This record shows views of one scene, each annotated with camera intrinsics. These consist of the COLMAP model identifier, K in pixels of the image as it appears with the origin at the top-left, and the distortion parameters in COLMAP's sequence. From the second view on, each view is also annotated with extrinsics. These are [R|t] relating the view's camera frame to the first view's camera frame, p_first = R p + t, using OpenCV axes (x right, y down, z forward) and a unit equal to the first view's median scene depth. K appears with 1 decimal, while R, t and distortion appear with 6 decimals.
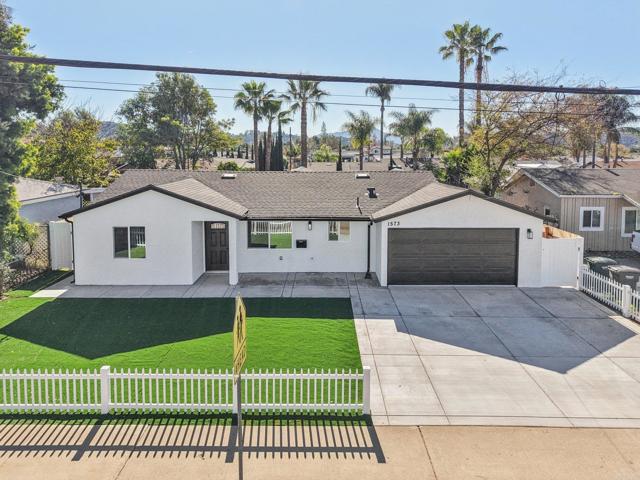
lens RADIAL K [[451.9, 0, 323.4], [0, 451.9, 181.2], [0, 0, 1]] dist [0.010047, -0.002430]
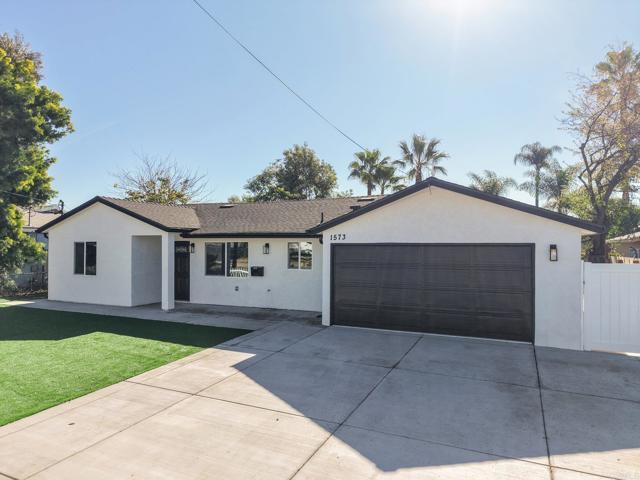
lens RADIAL K [[428.7, 0, 318.2], [0, 428.7, 242.8], [0, 0, 1]] dist [0.015321, -0.009328]
pose [[0.906625, -0.002460, -0.421930, 0.379306], [-0.030790, 0.996931, -0.071973, 0.139573], [0.420812, 0.078244, 0.903767, 0.342619]]
